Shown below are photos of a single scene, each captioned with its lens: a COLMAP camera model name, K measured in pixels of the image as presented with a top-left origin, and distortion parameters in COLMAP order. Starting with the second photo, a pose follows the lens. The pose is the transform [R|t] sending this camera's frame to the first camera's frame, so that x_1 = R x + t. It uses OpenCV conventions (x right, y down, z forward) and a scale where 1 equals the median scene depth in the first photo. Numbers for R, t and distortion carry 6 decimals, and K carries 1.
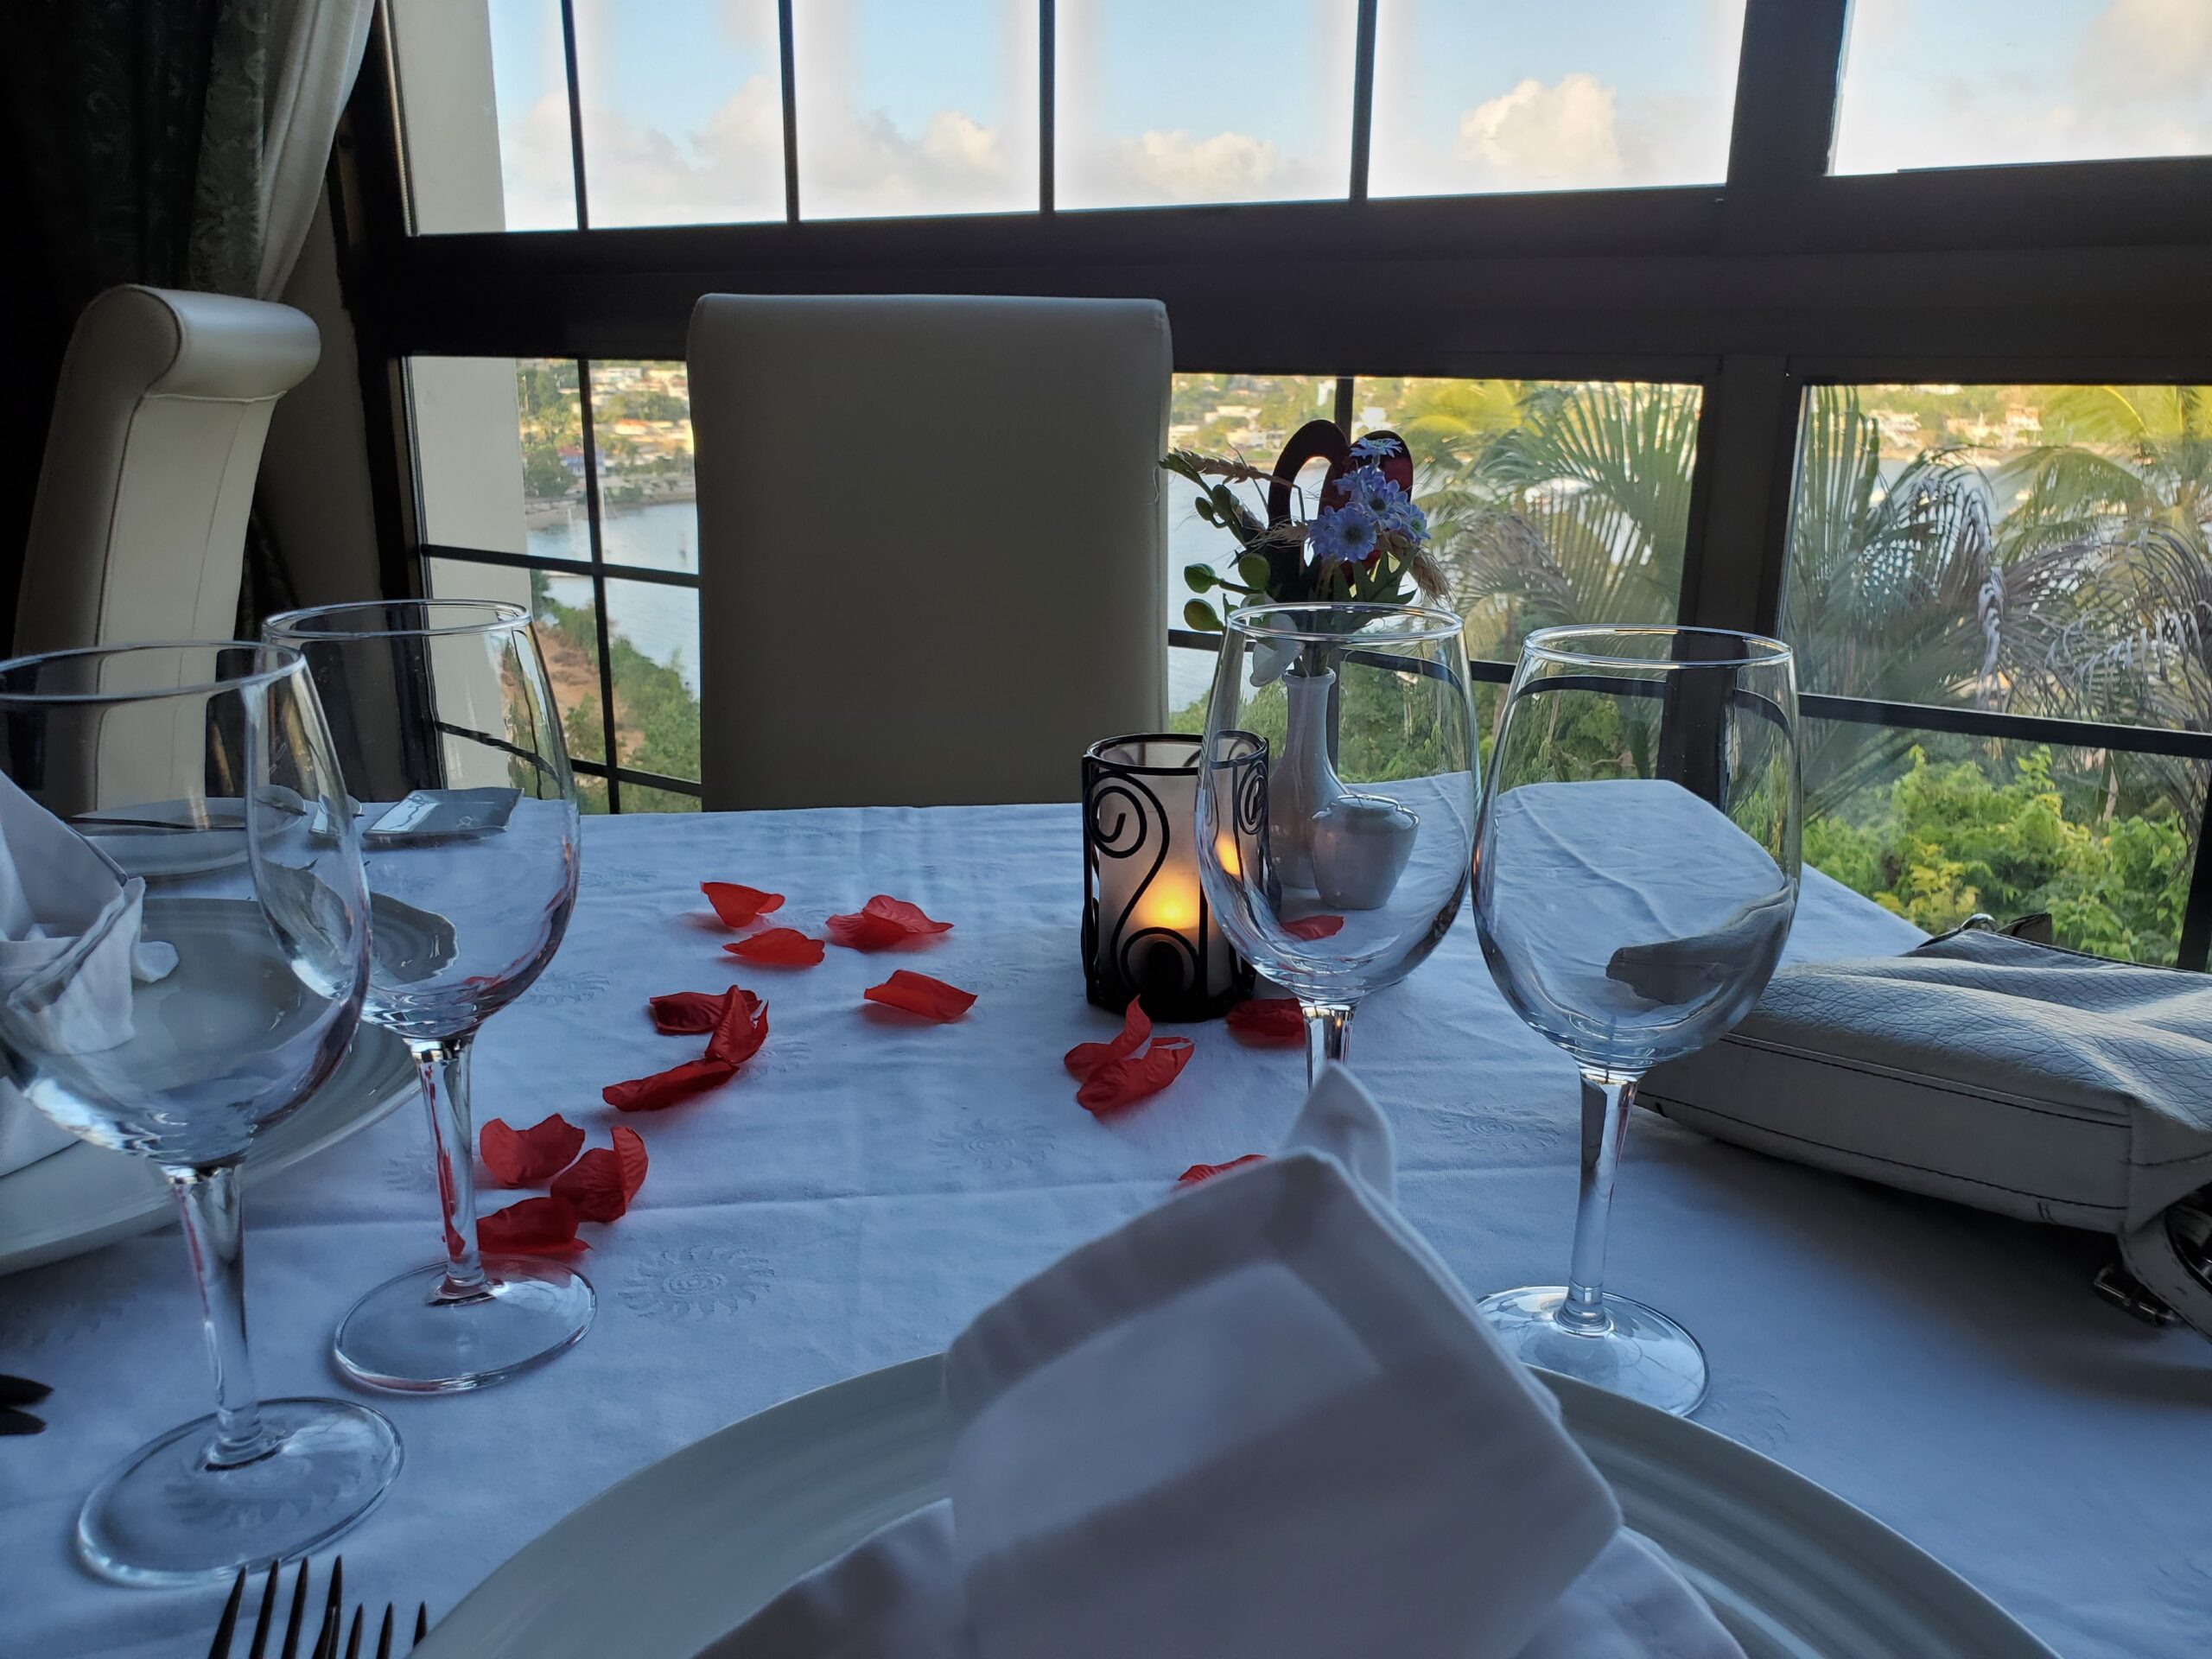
lens RADIAL K [[1702.3, 0, 1104.9], [0, 1702.3, 829.6], [0, 0, 1]] dist [-0.013424, -0.006697]
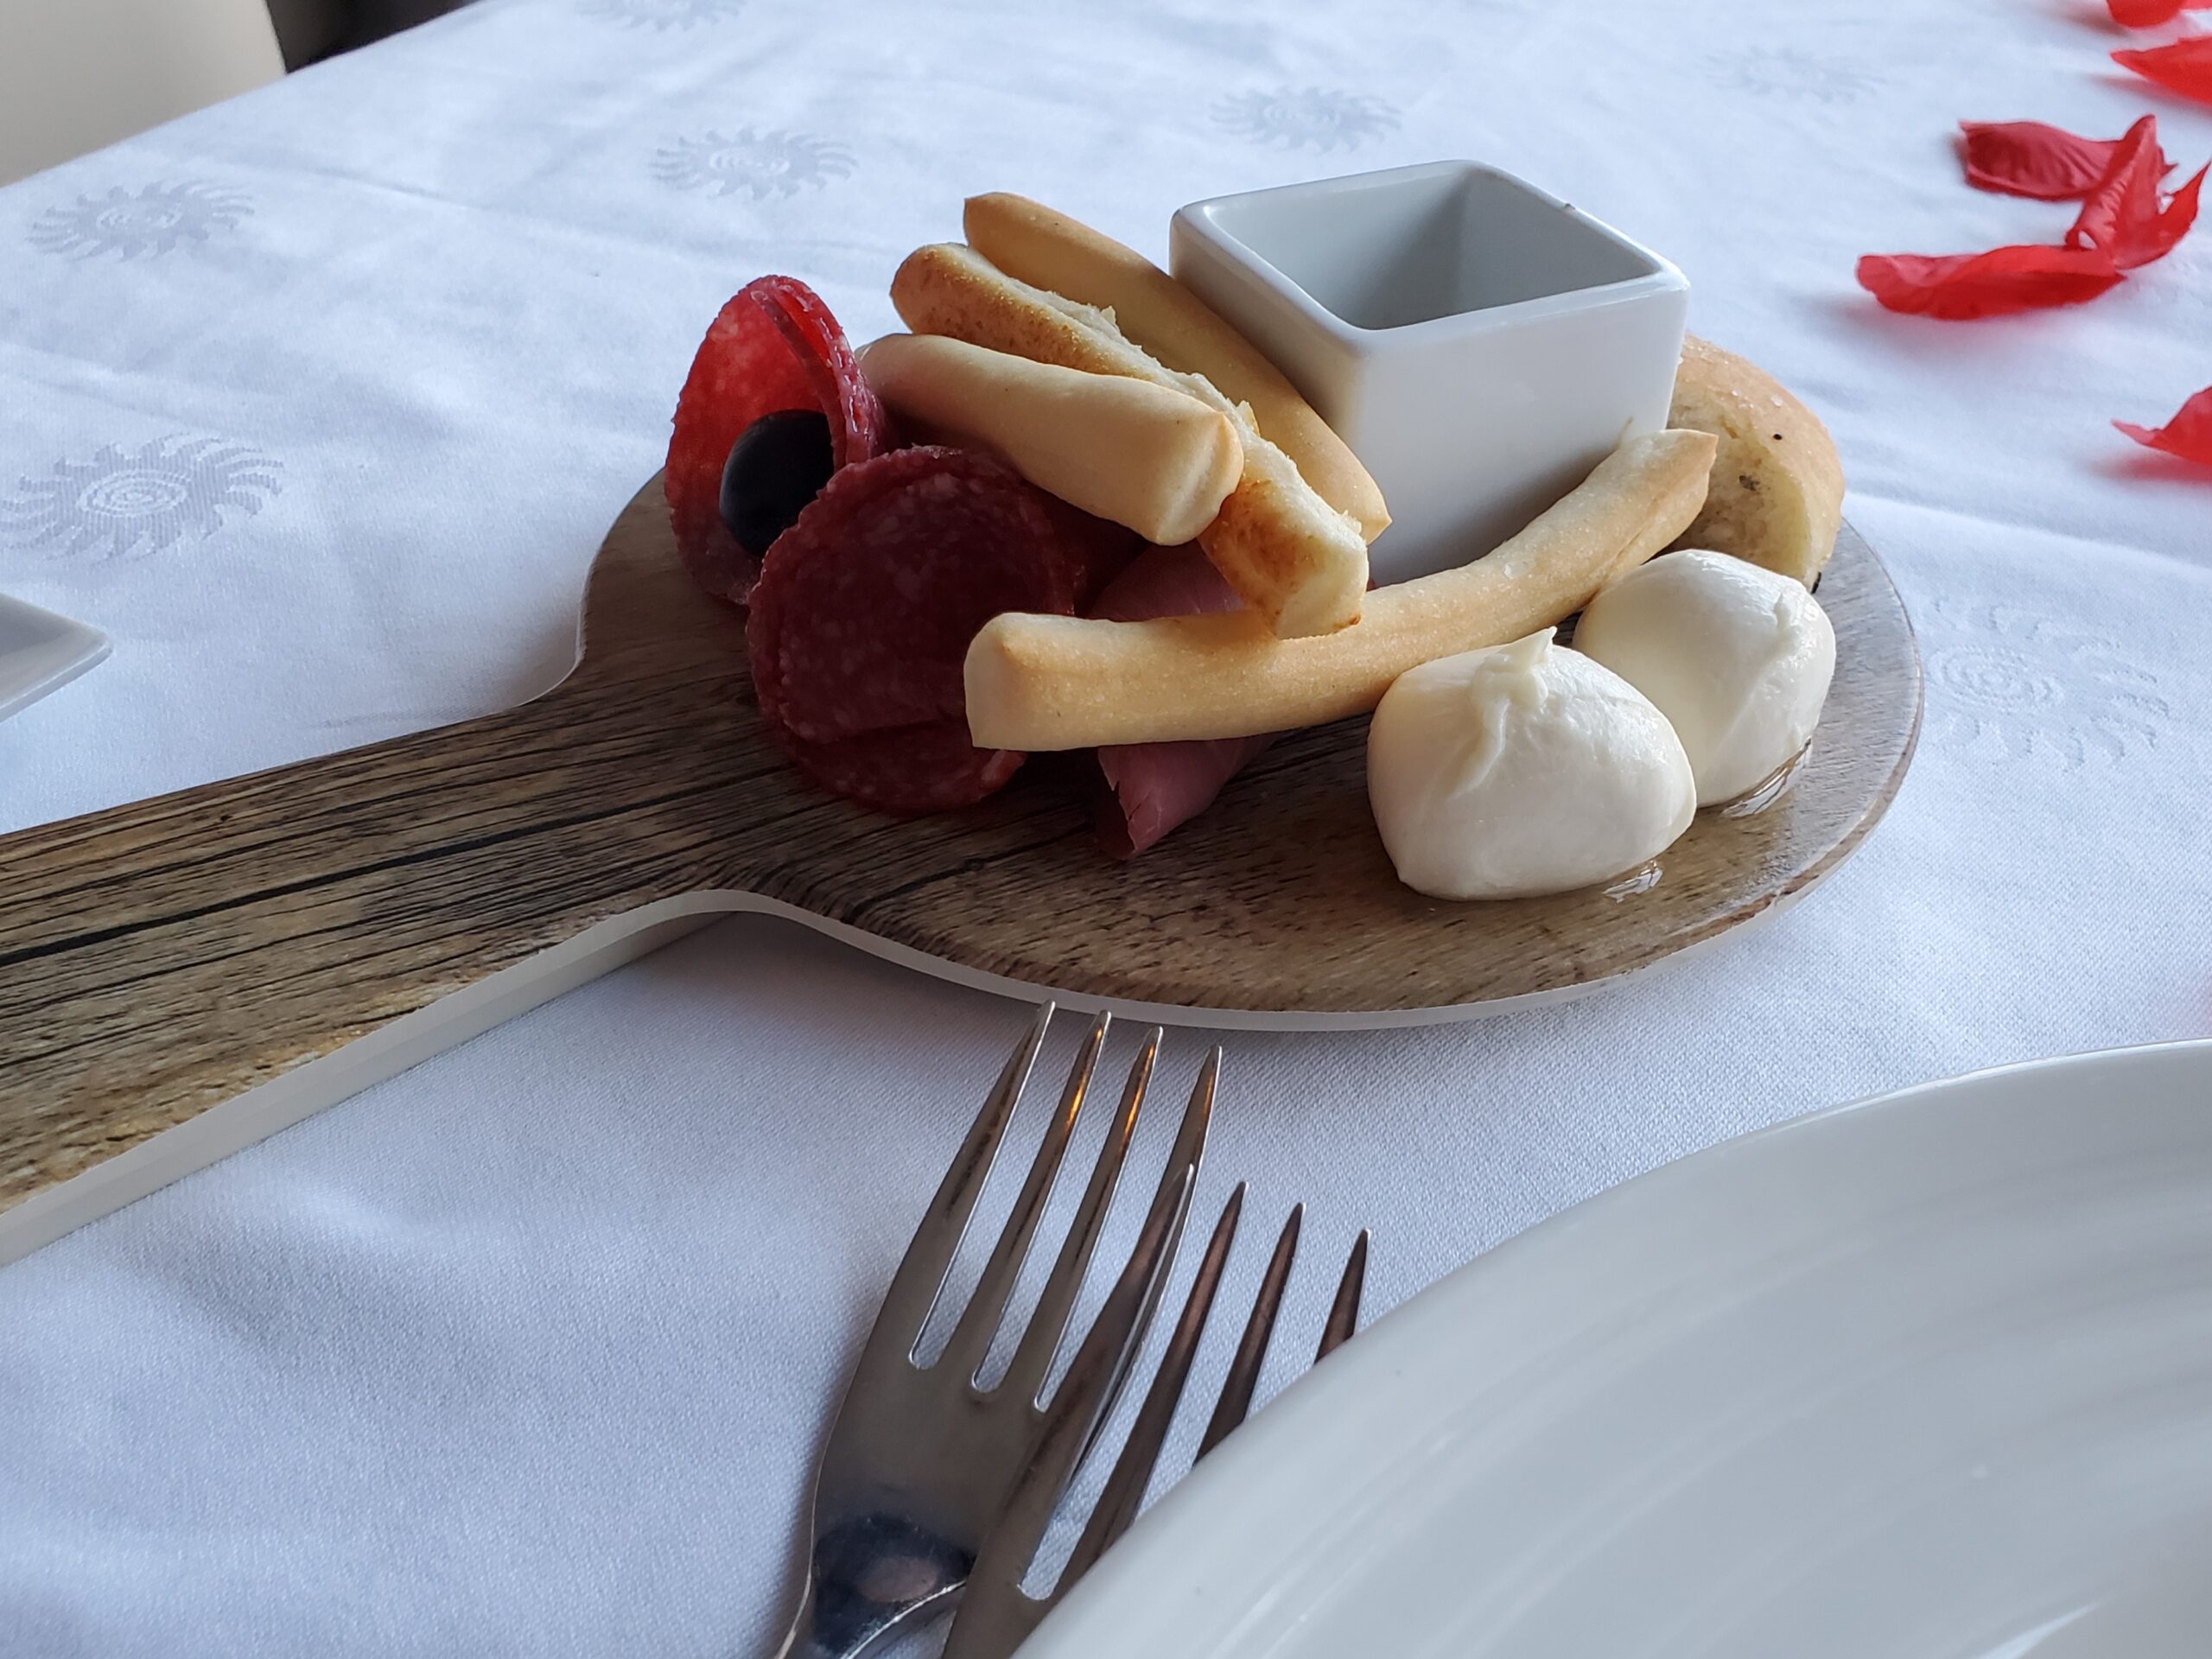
lens RADIAL K [[1702.3, 0, 1106.8], [0, 1702.3, 828.6], [0, 0, 1]] dist [-0.013424, -0.006697]
pose [[0.818913, 0.343516, -0.459760, -0.173460], [-0.126877, 0.889628, 0.438707, 0.102399], [0.559718, -0.300930, 0.772112, 0.388377]]
